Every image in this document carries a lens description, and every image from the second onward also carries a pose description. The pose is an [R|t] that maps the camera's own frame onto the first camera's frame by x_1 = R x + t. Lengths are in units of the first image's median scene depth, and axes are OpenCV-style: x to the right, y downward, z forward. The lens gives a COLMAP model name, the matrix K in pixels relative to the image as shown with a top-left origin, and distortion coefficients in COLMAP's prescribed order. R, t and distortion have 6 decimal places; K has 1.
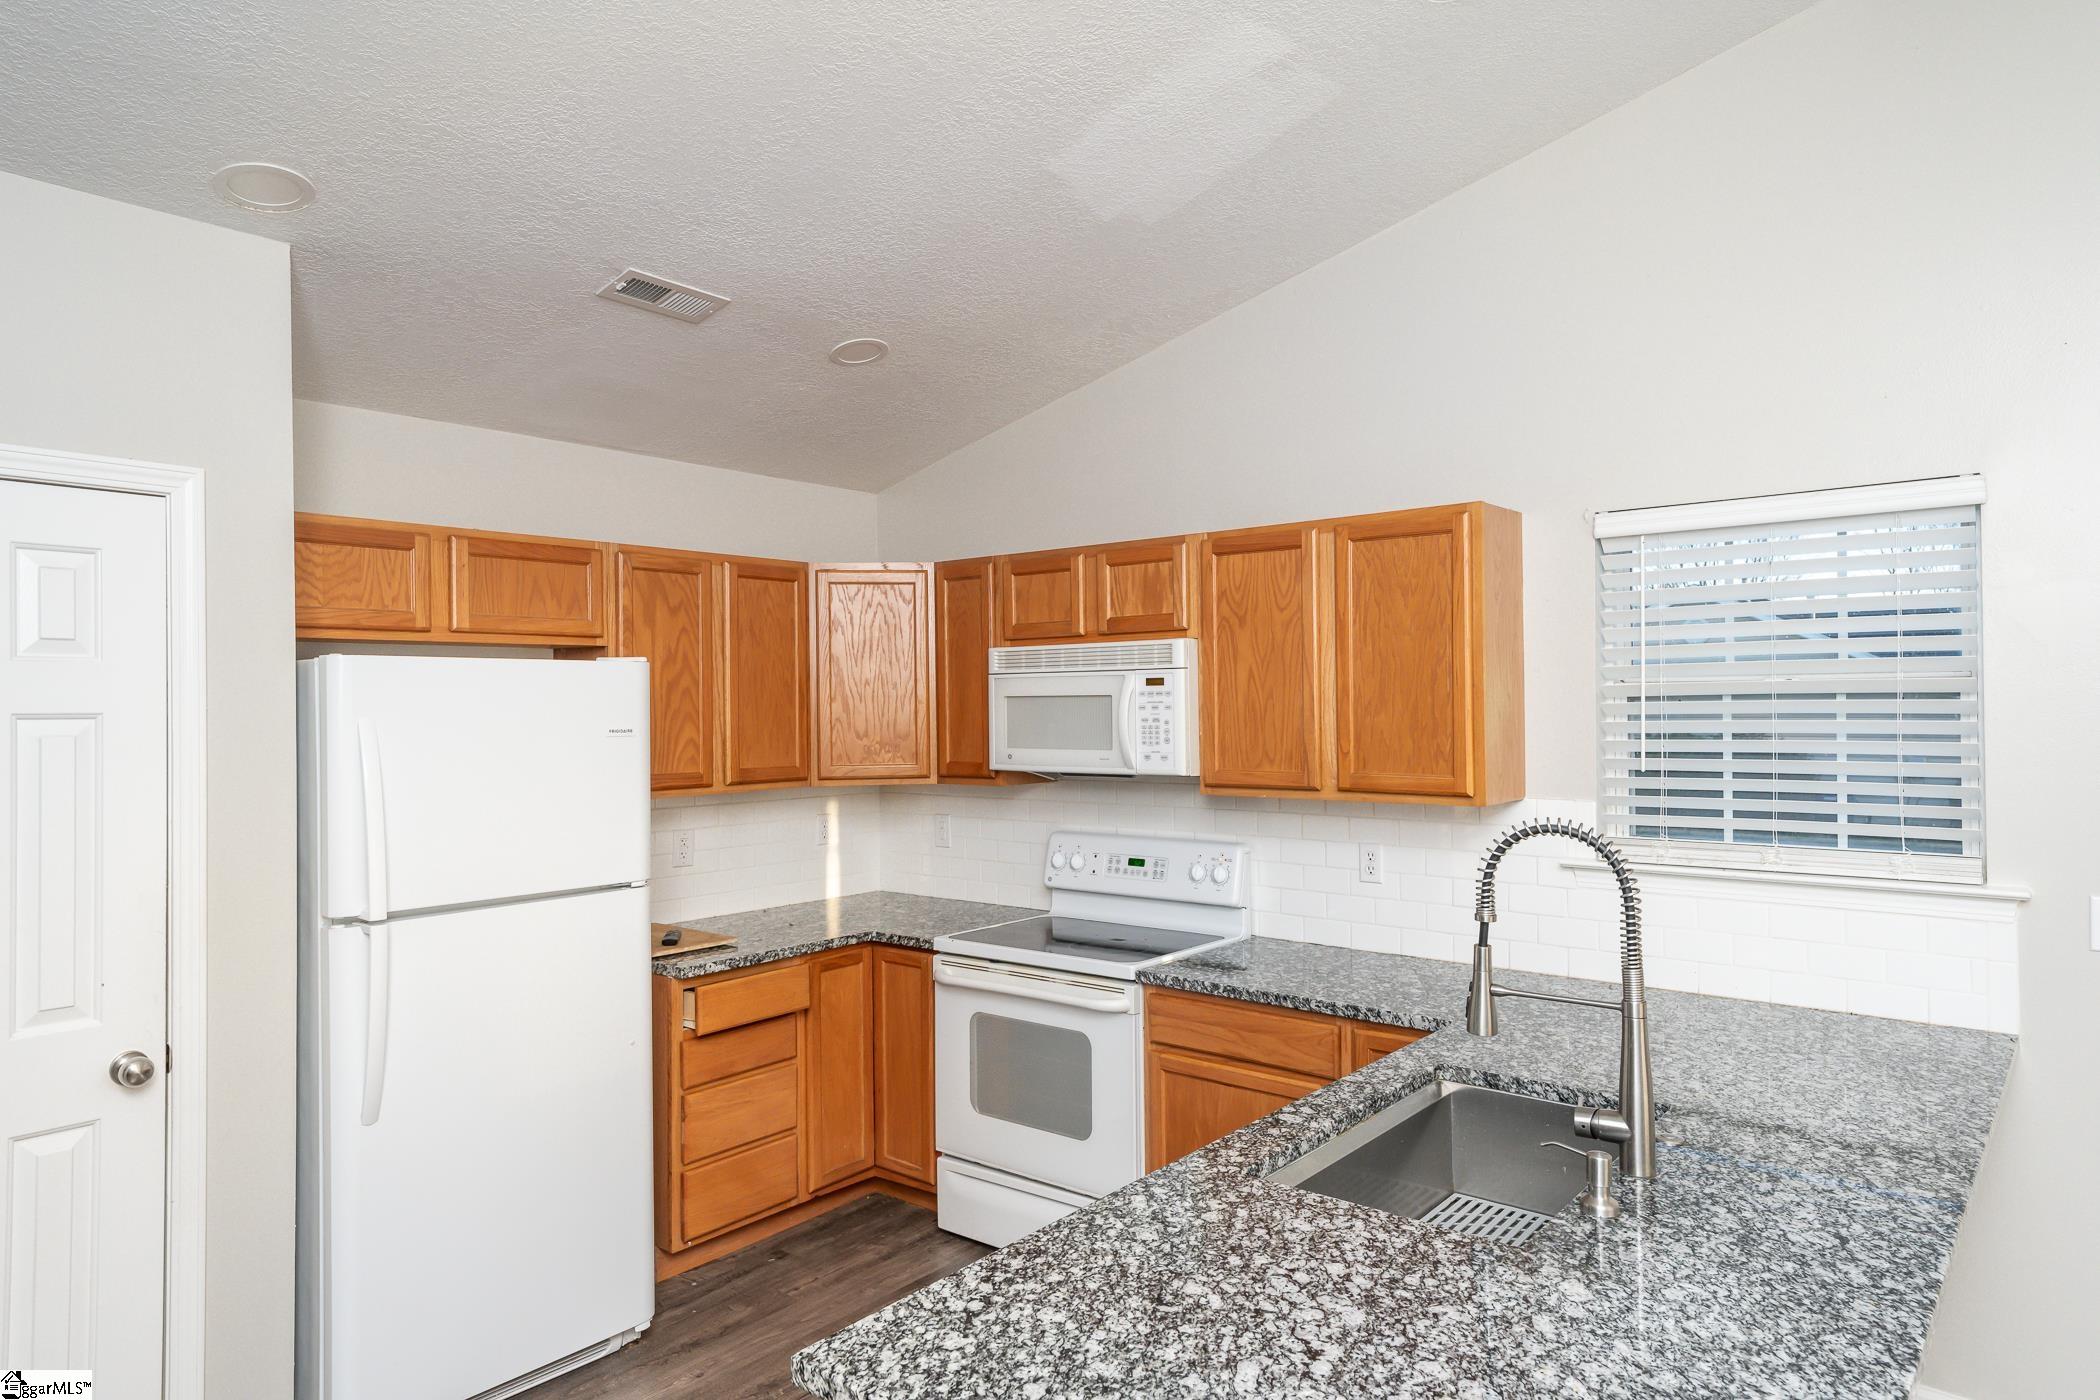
lens RADIAL K [[1275.4, 0, 1030.3], [0, 1275.4, 684.6], [0, 0, 1]] dist [0.027445, -0.002384]
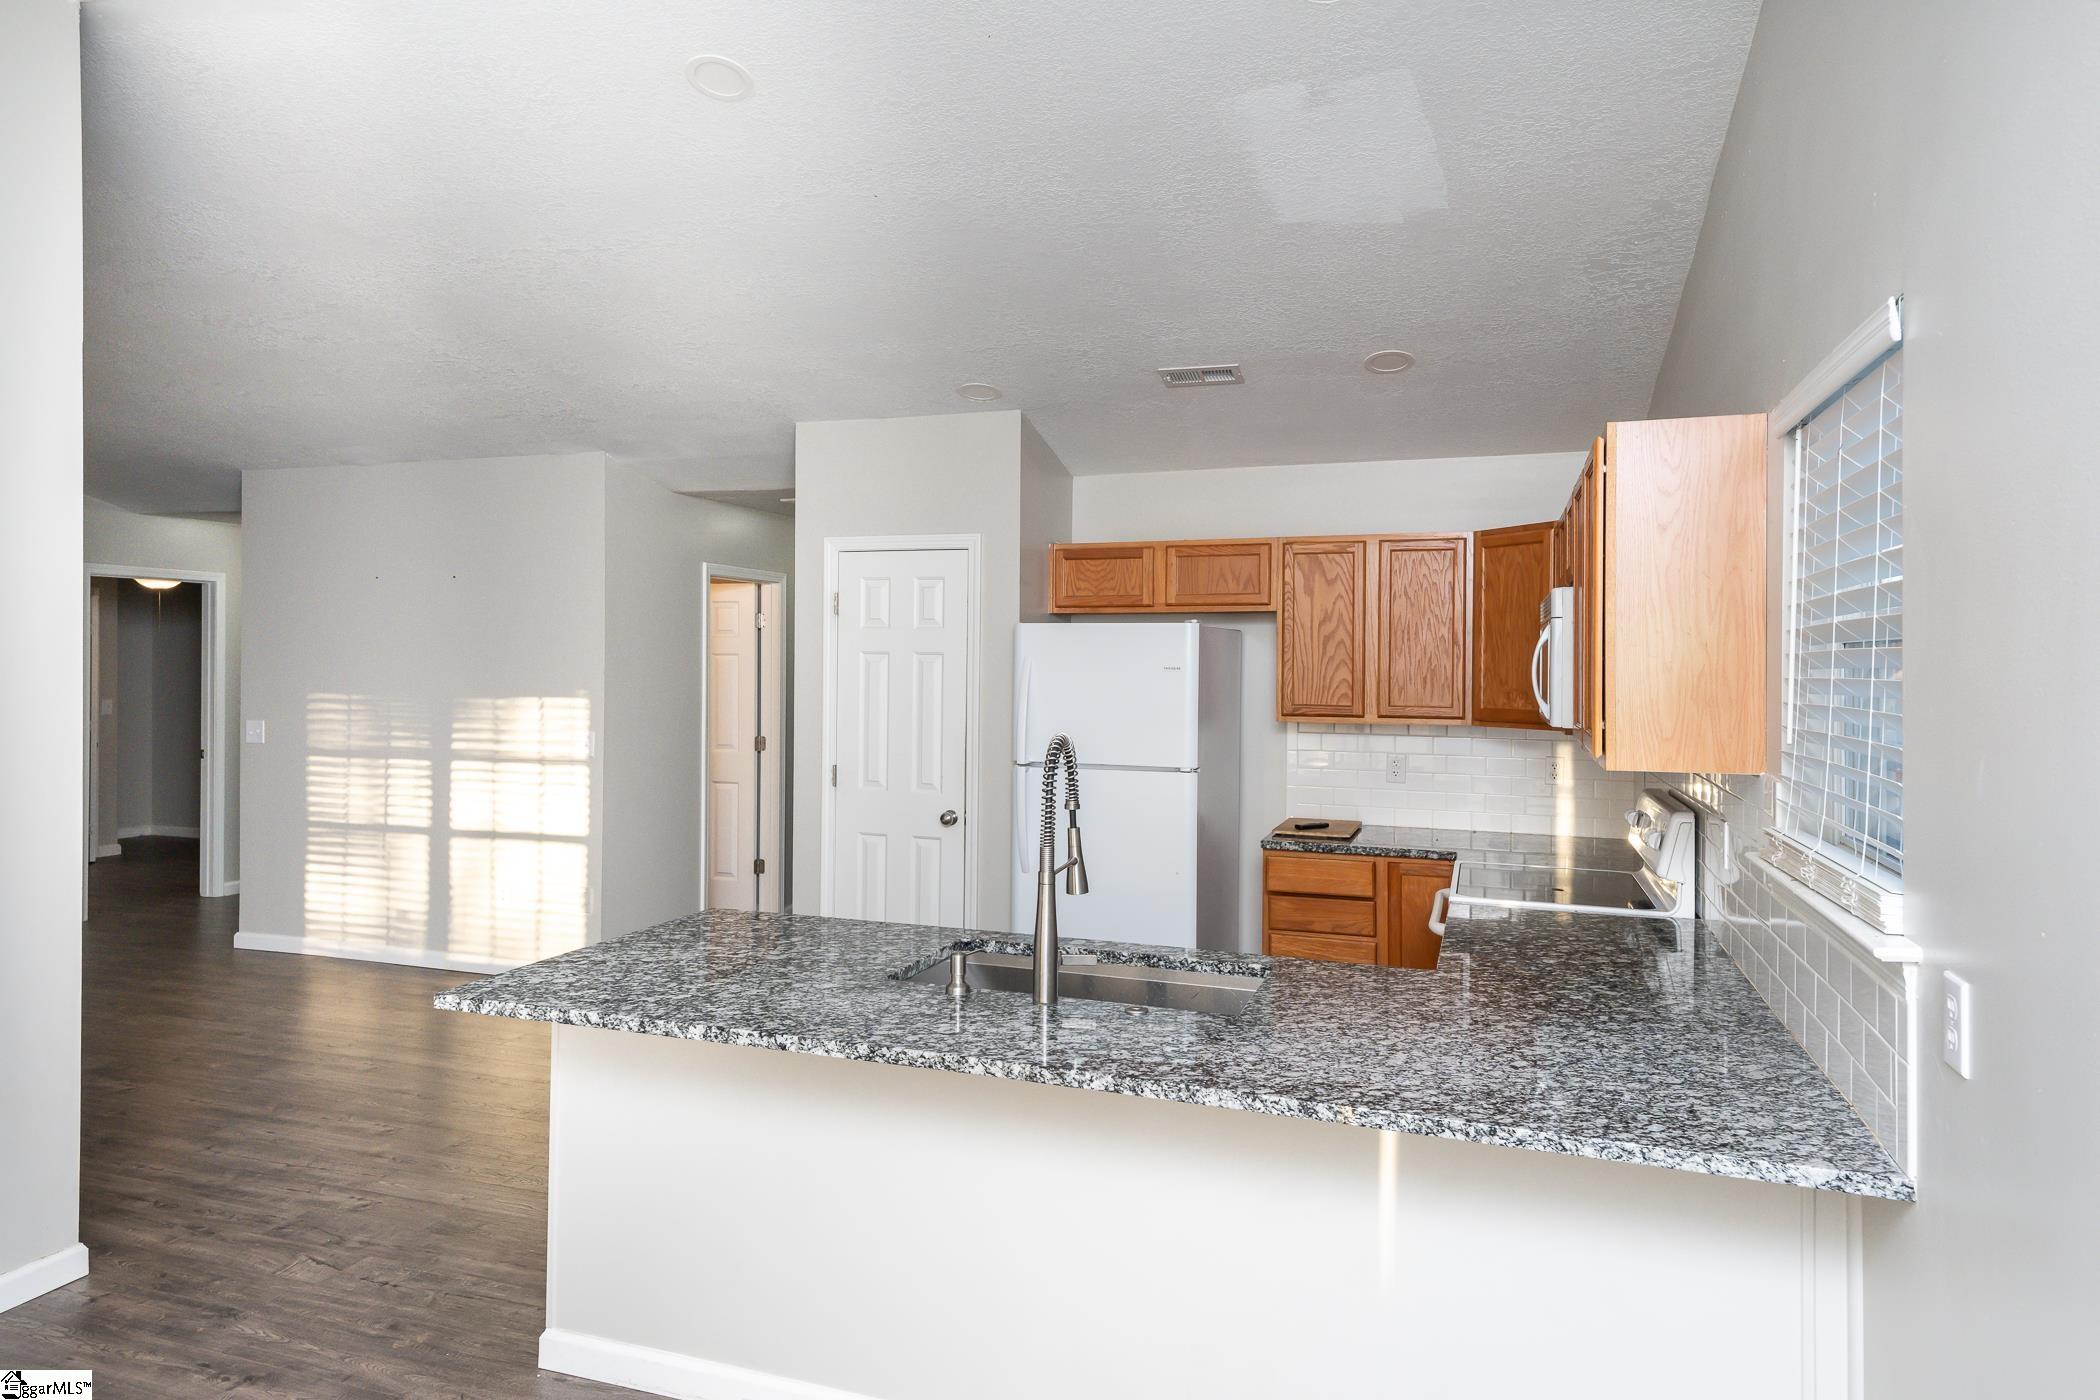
lens RADIAL K [[1227.6, 0, 1050.2], [0, 1227.6, 643.2], [0, 0, 1]] dist [0.043981, -0.004462]
pose [[0.358854, -0.002257, -0.933391, 1.348107], [0.001874, 0.999997, -0.001698, 0.011823], [0.933392, -0.001140, 0.358857, 0.450248]]
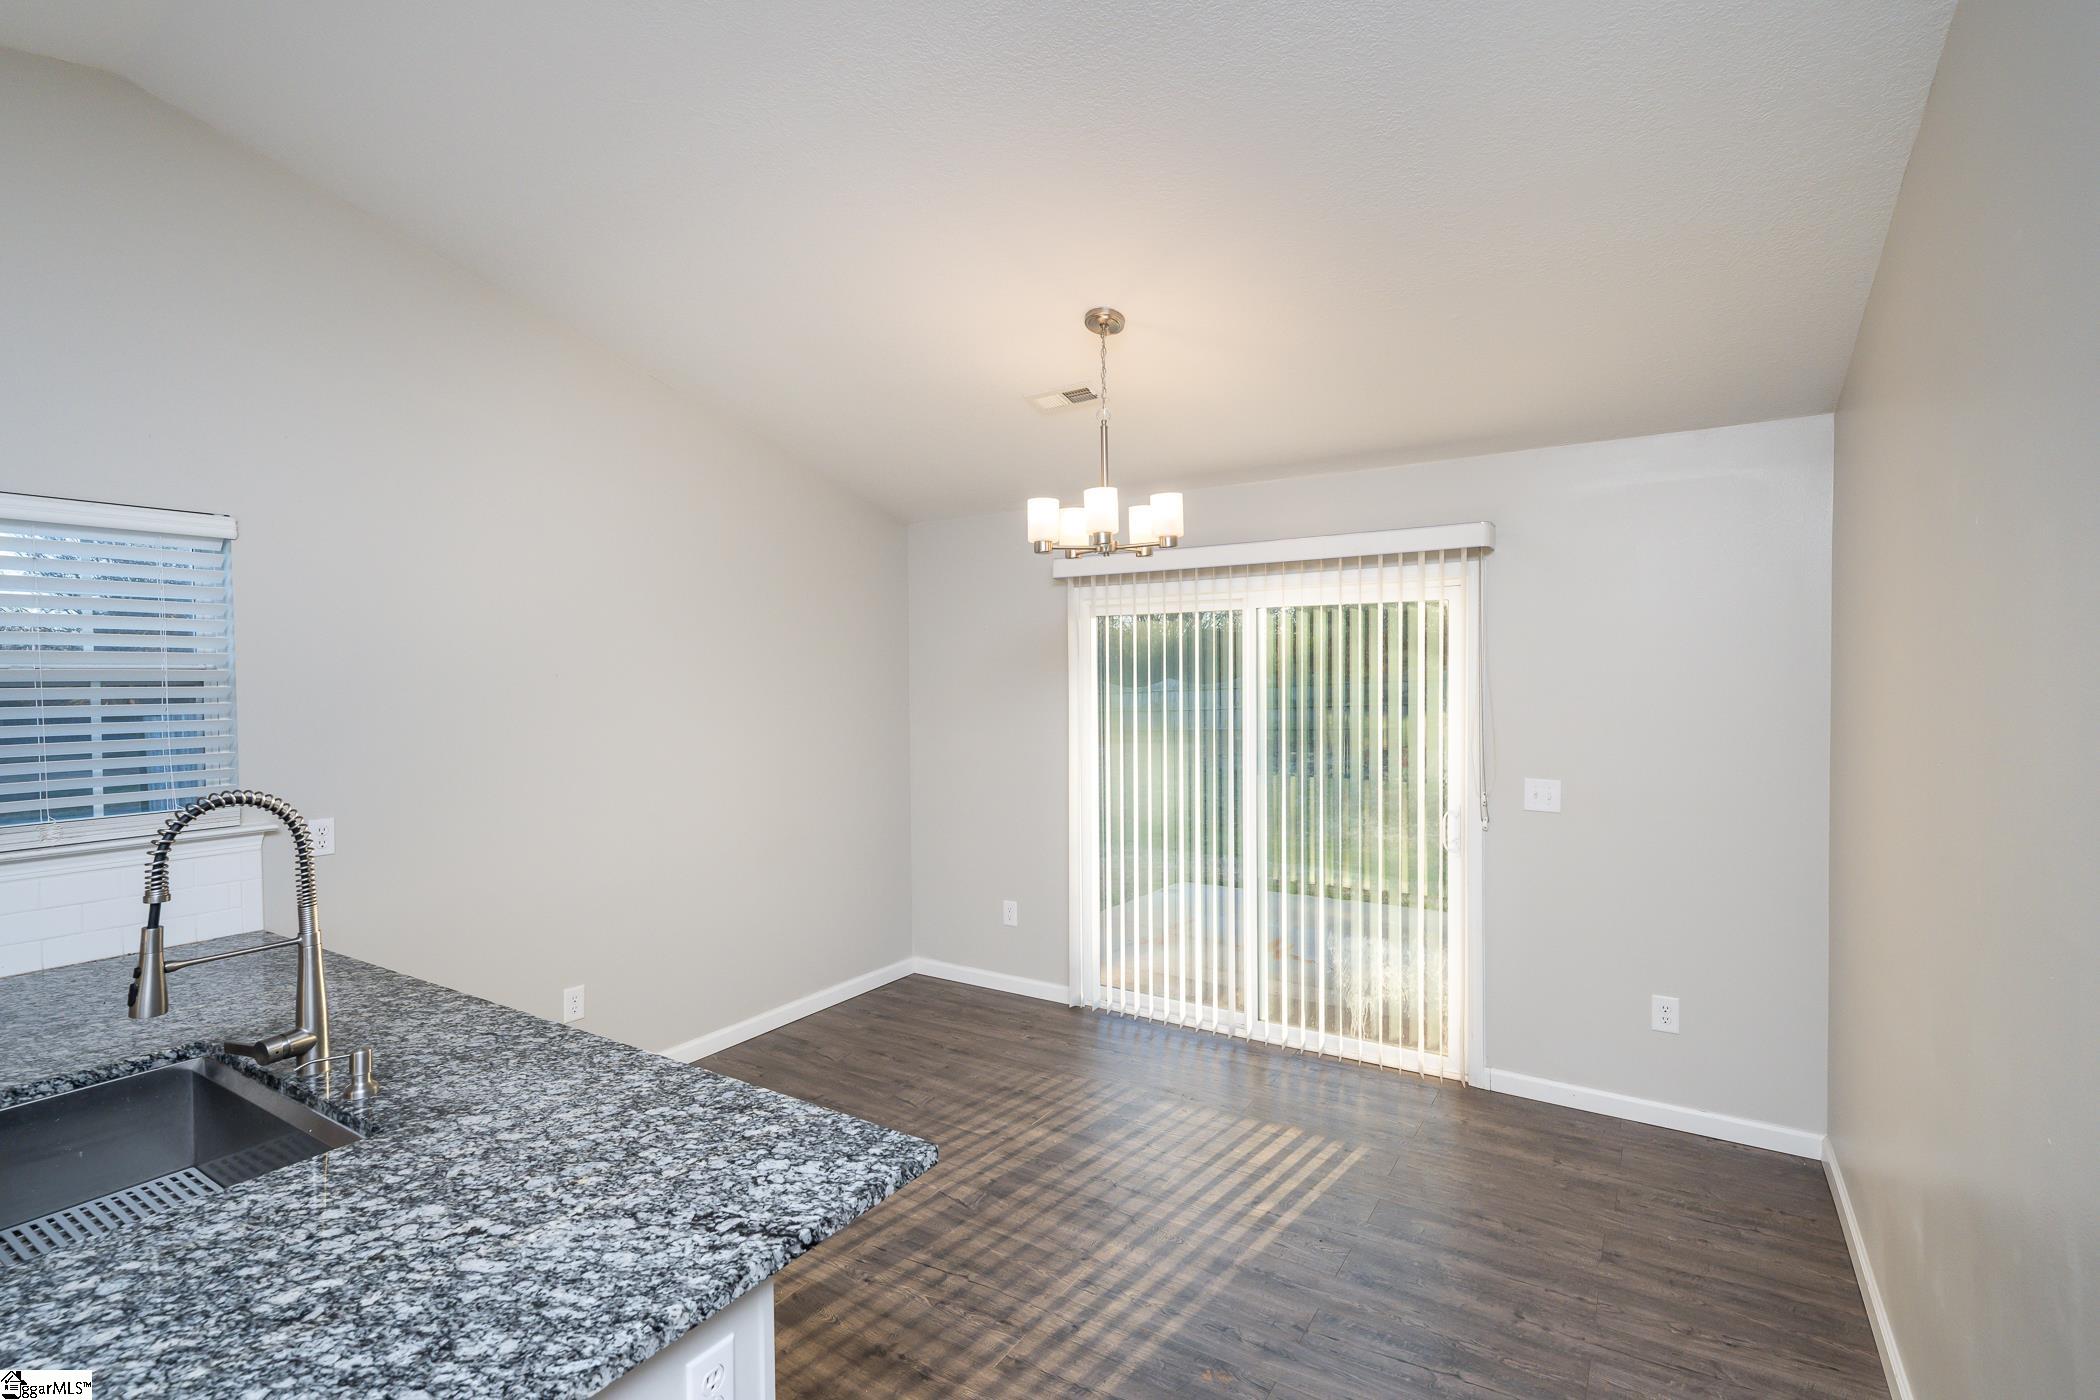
lens RADIAL K [[987.1, 0, 1037.6], [0, 987.1, 703.9], [0, 0, 1]] dist [0.011384, 0.001062]
pose [[-0.119113, -0.014300, 0.992778, -0.440074], [-0.007125, 0.999883, 0.013548, 0.011042], [-0.992855, -0.005460, -0.119201, 0.354309]]
